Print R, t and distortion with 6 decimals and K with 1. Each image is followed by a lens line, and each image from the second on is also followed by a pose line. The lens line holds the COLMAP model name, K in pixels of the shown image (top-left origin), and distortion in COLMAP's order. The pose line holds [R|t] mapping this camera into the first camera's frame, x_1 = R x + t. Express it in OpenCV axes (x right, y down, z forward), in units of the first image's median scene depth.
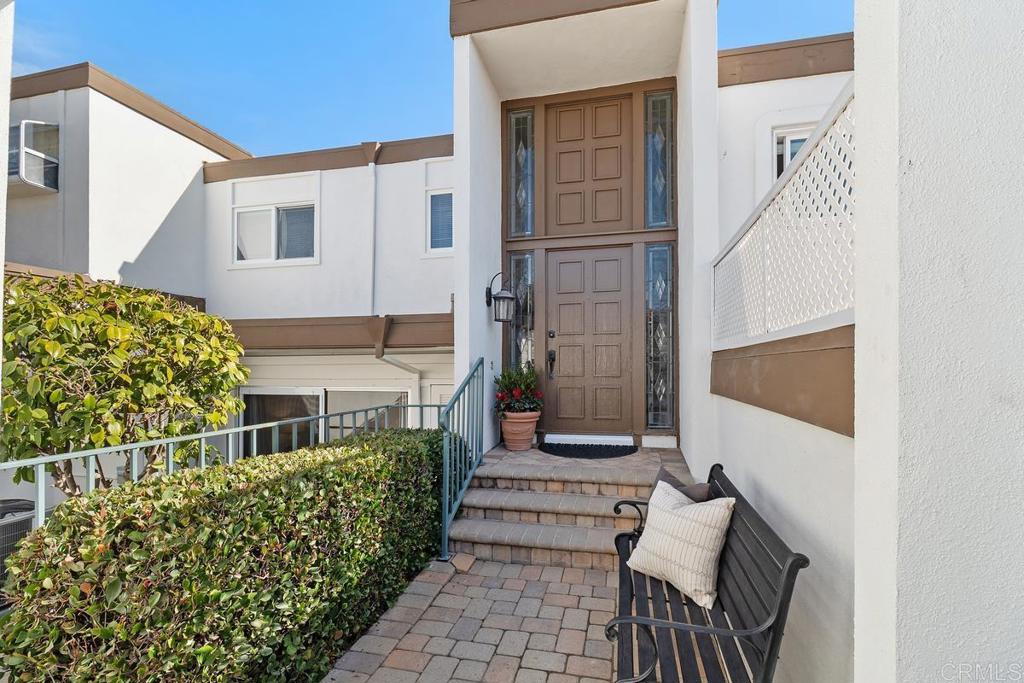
lens RADIAL K [[458.8, 0, 515.6], [0, 458.8, 373.1], [0, 0, 1]] dist [-0.001552, -0.000133]
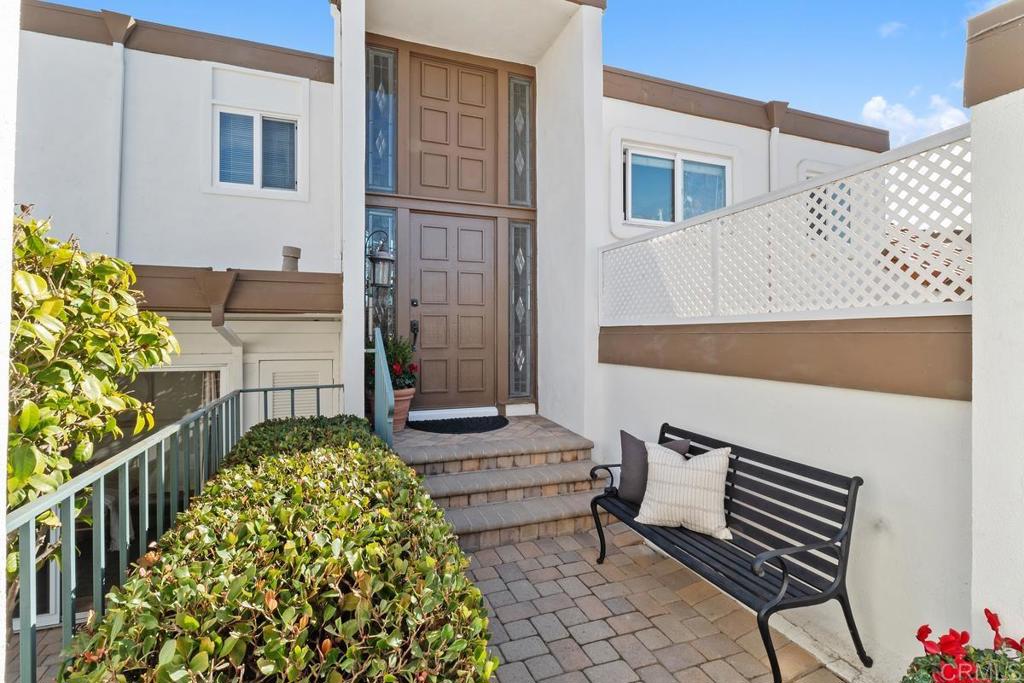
lens RADIAL K [[477.5, 0, 512.0], [0, 477.5, 341.5], [0, 0, 1]] dist [0.001814, -0.006449]
pose [[0.833681, -0.001354, 0.552245, -0.303805], [0.001764, 0.999998, -0.000212, -0.006691], [-0.552243, 0.001151, 0.833682, 0.098637]]
